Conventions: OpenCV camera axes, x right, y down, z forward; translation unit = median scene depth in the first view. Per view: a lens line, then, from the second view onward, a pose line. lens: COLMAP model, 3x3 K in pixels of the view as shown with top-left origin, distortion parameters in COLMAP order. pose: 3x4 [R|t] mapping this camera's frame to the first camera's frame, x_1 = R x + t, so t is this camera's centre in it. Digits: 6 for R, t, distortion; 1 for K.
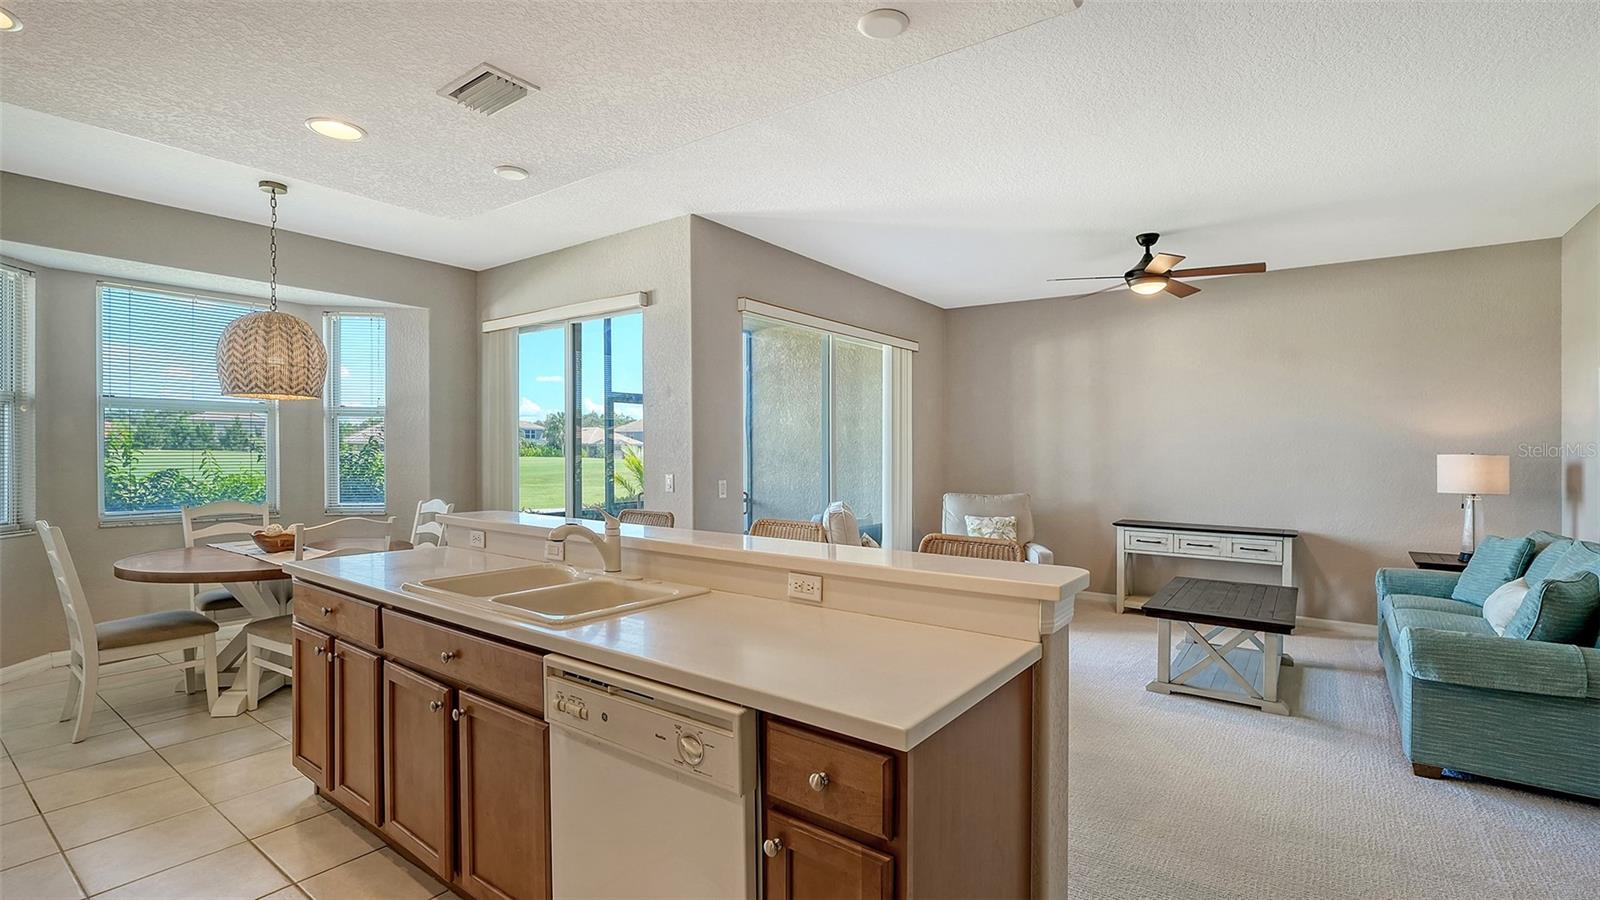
lens RADIAL K [[731.9, 0, 795.9], [0, 731.9, 446.8], [0, 0, 1]] dist [-0.000470, -0.003837]
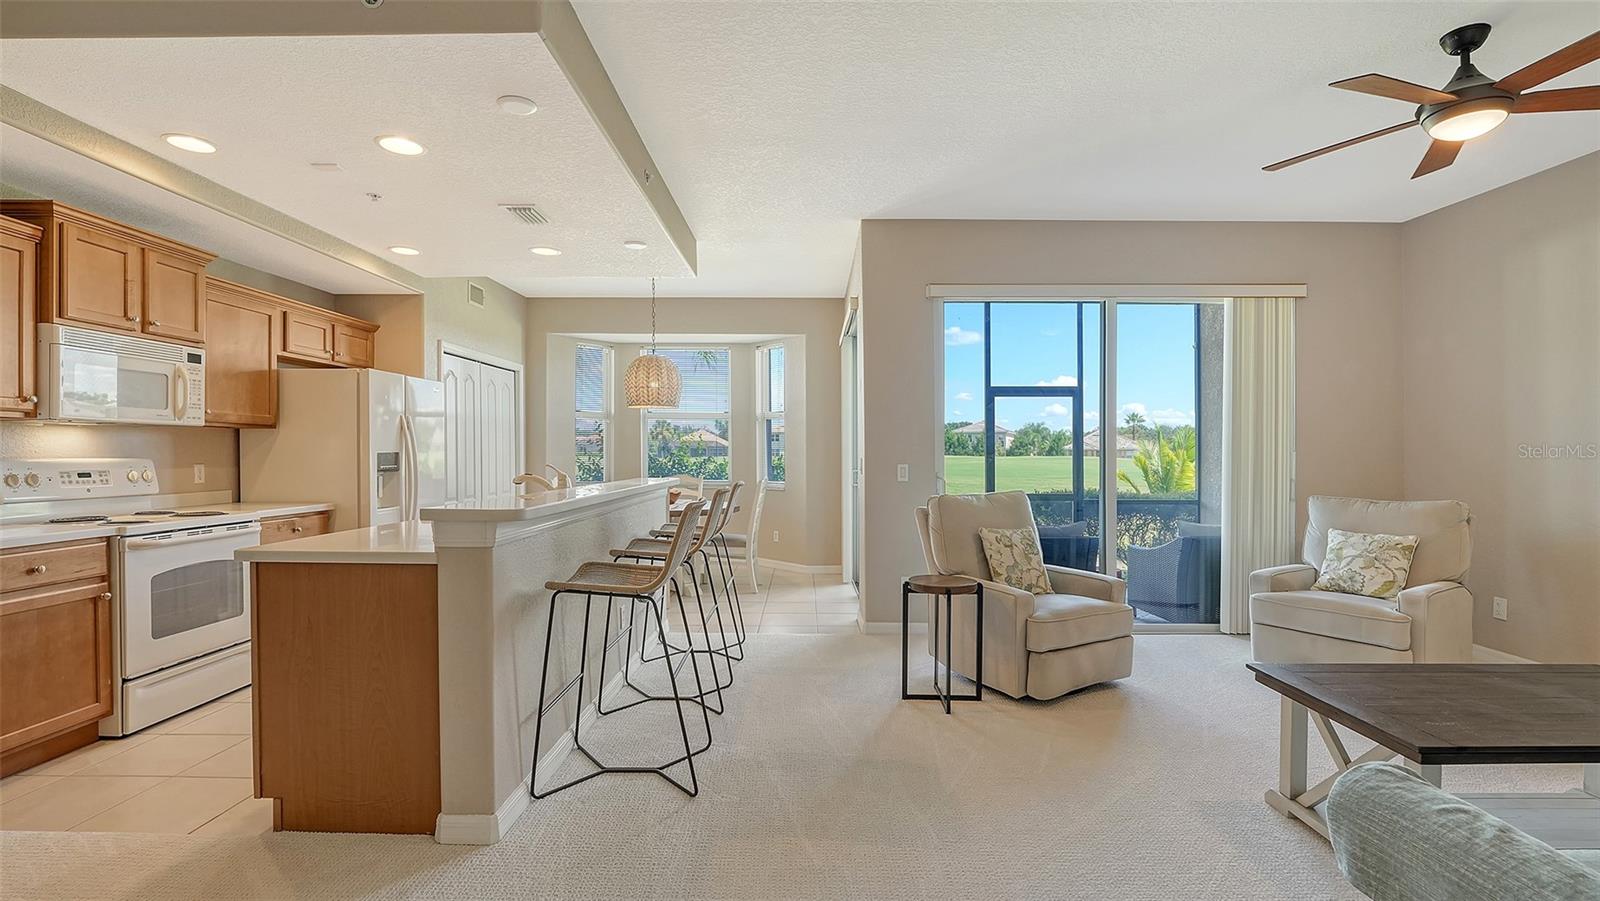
lens RADIAL K [[731.9, 0, 802.5], [0, 731.9, 462.9], [0, 0, 1]] dist [-0.000470, -0.003837]
pose [[0.586916, 0.006282, -0.809624, 0.752547], [0.003033, 0.999946, 0.009957, 0.036893], [0.809642, -0.008300, 0.586865, 0.307666]]
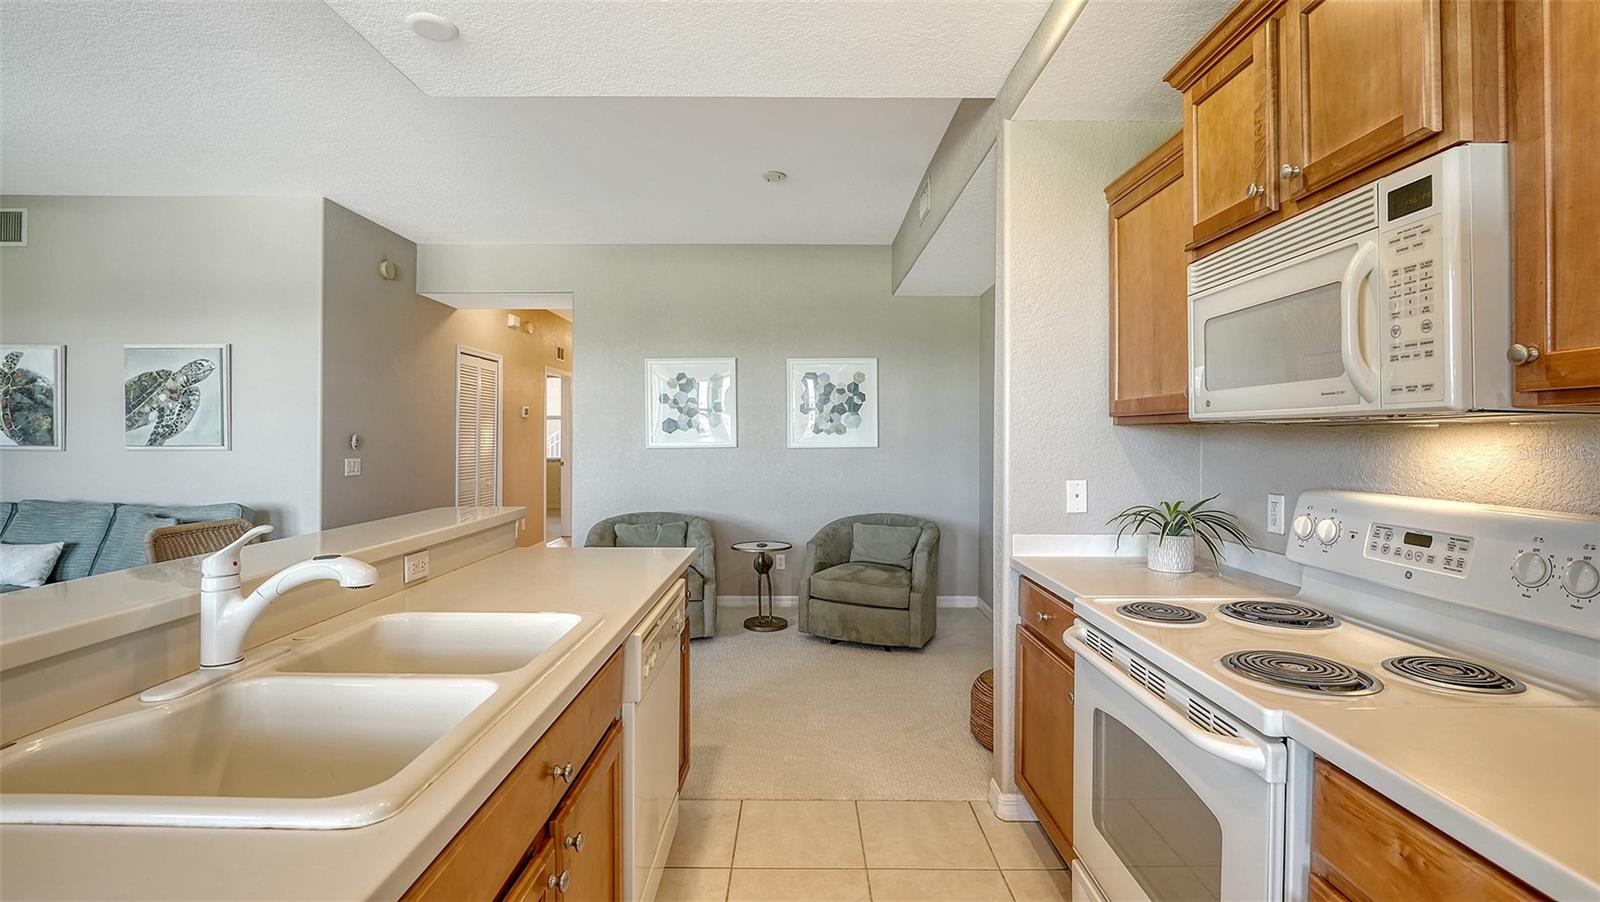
lens RADIAL K [[710.7, 0, 792.3], [0, 710.7, 434.9], [0, 0, 1]] dist [-0.003791, 0.000527]
pose [[-0.583082, -0.007607, 0.812377, -0.507489], [-0.012631, 0.999920, 0.000297, 0.009115], [-0.812315, -0.010088, -0.583132, 0.584709]]
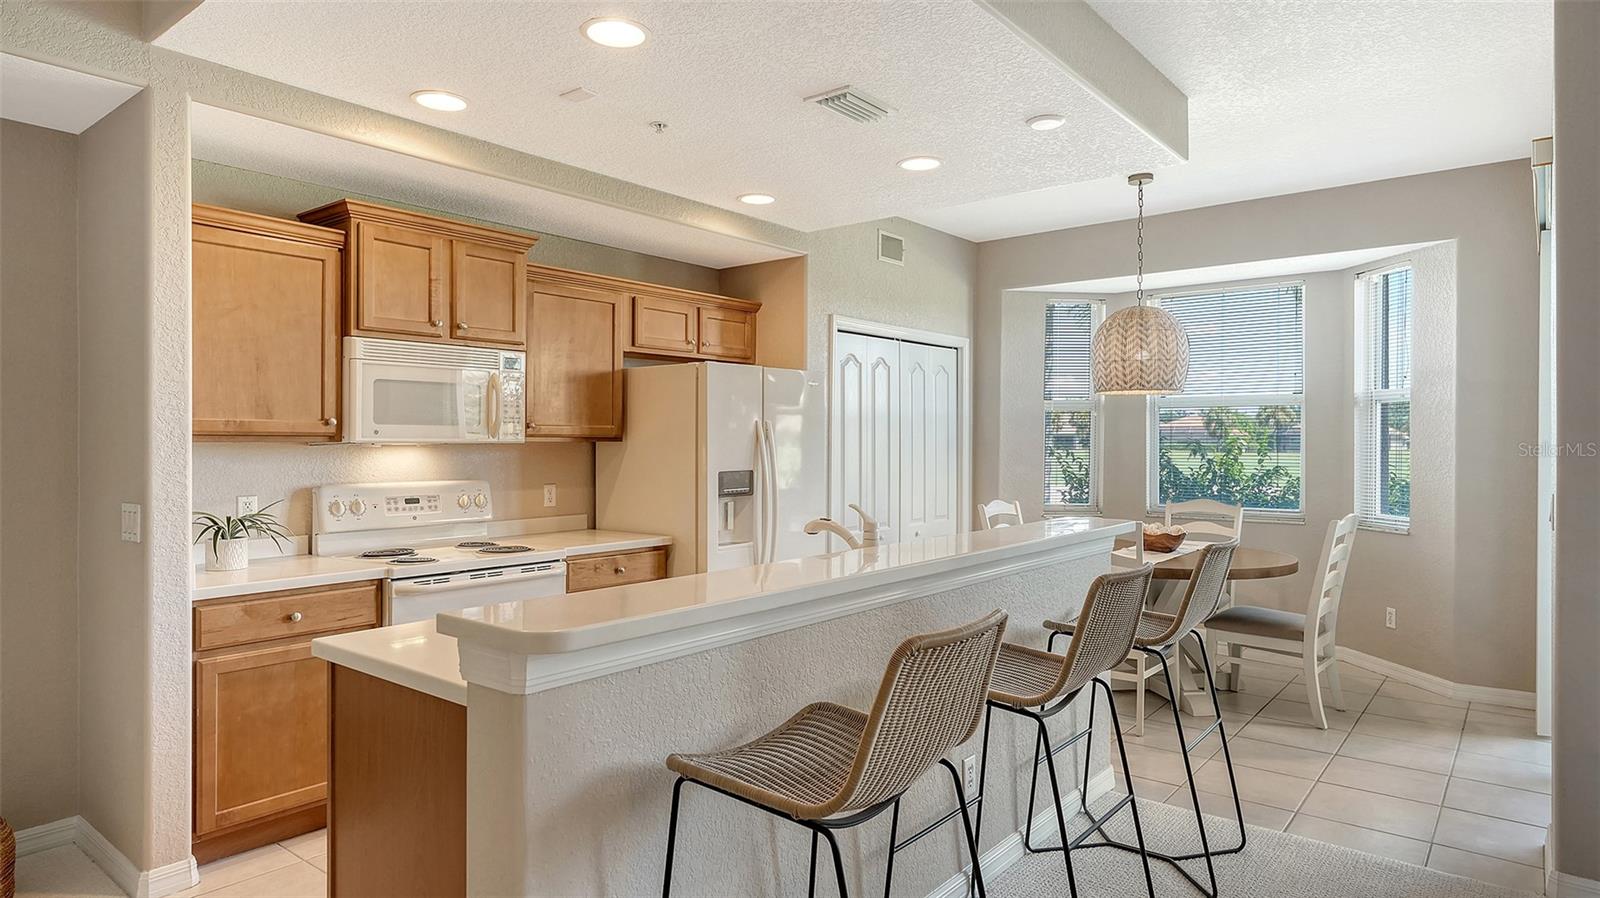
lens RADIAL K [[929.2, 0, 801.9], [0, 929.2, 453.8], [0, 0, 1]] dist [0.003321, -0.001985]
pose [[-0.039502, 0.005041, -0.999207, 0.537380], [0.005292, 0.999974, 0.004836, 0.005717], [0.999205, -0.005096, -0.039528, 0.571455]]
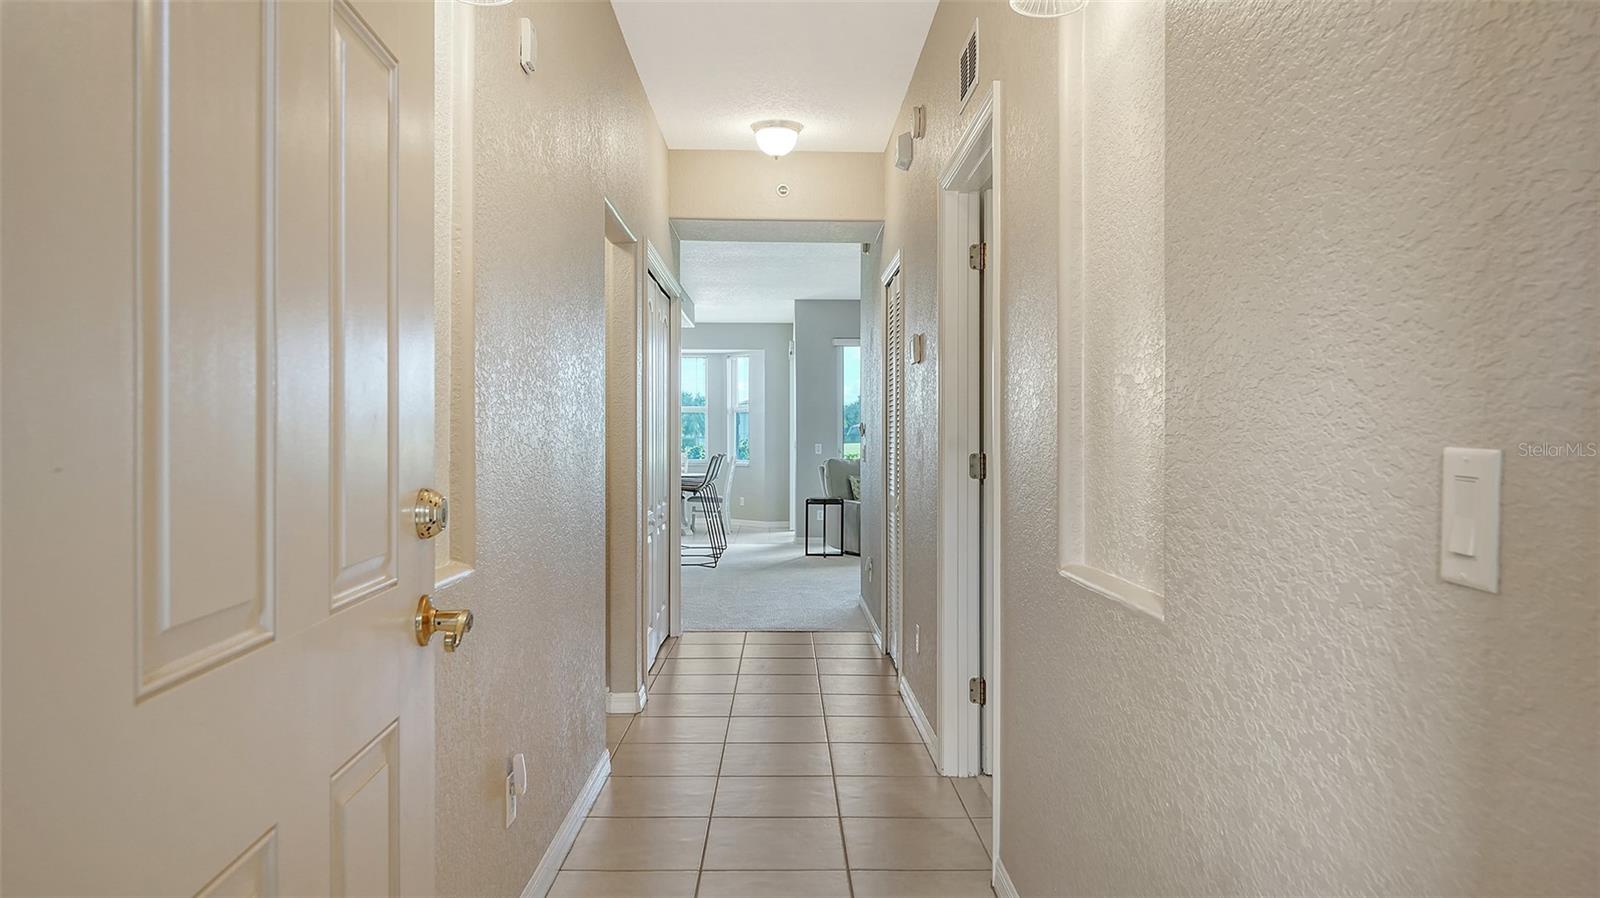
lens RADIAL K [[1195.4, 0, 800.8], [0, 1195.4, 449.2], [0, 0, 1]] dist [0.000123, 0.000000]
pose [[0.601833, -0.000445, -0.798622, 2.514932], [0.003402, 0.999992, 0.002007, 0.059682], [0.798614, -0.003924, 0.601830, -0.902566]]
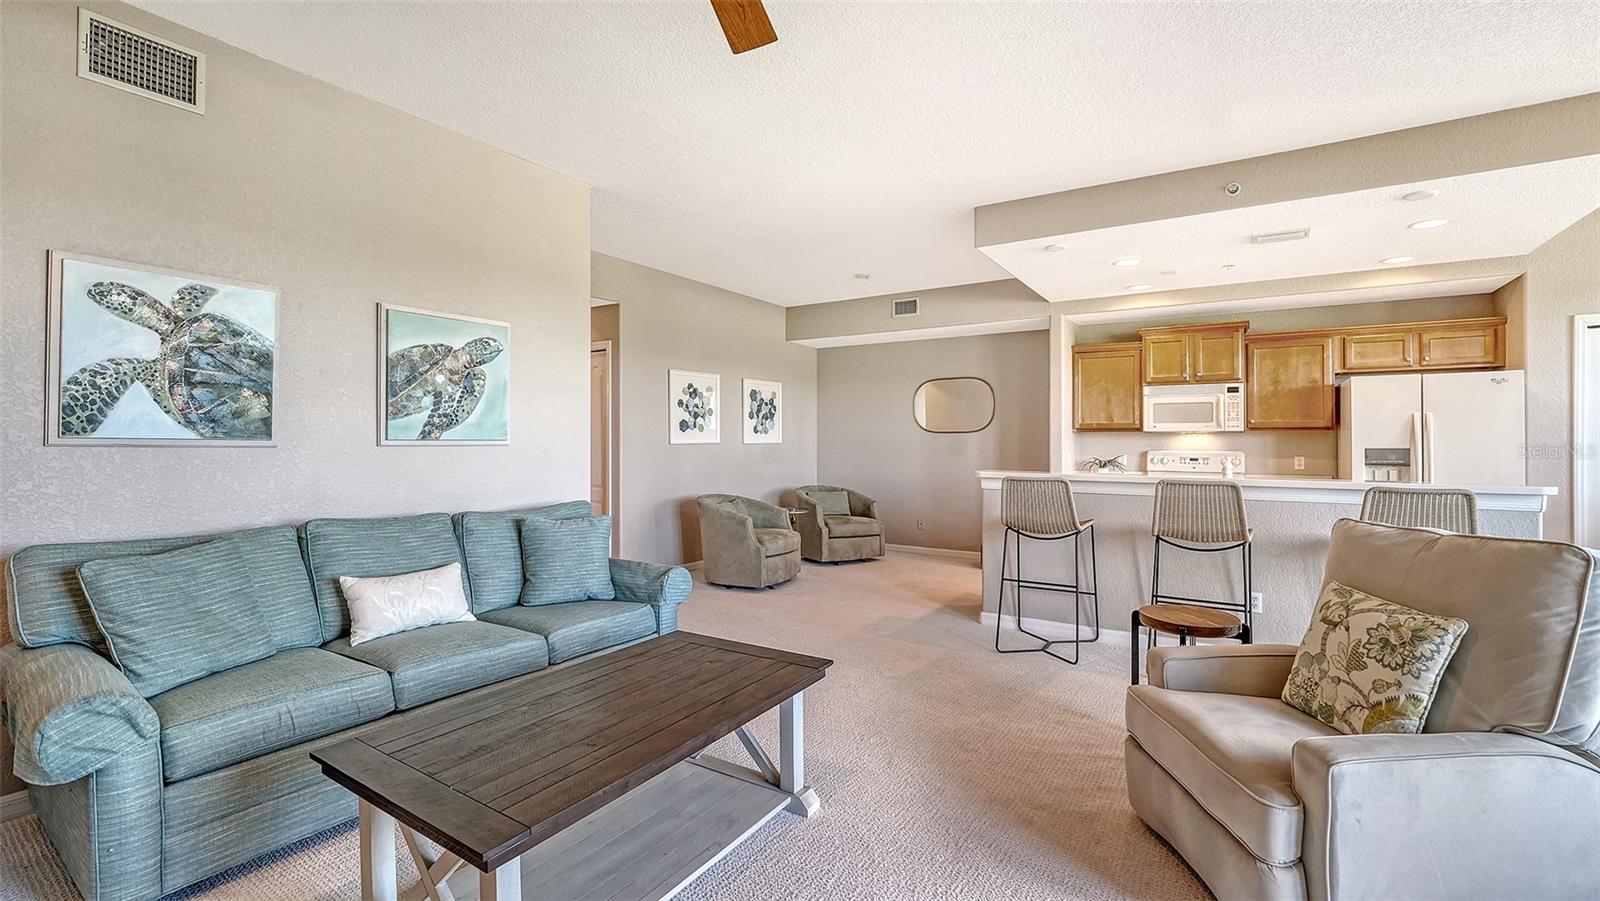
lens RADIAL K [[685.7, 0, 801.2], [0, 685.7, 438.6], [0, 0, 1]] dist [-0.003831, -0.001826]
pose [[-0.998712, -0.012959, -0.049050, 0.512575], [-0.012351, 0.999843, -0.012687, 0.041018], [0.049207, -0.012065, -0.998716, 1.562366]]
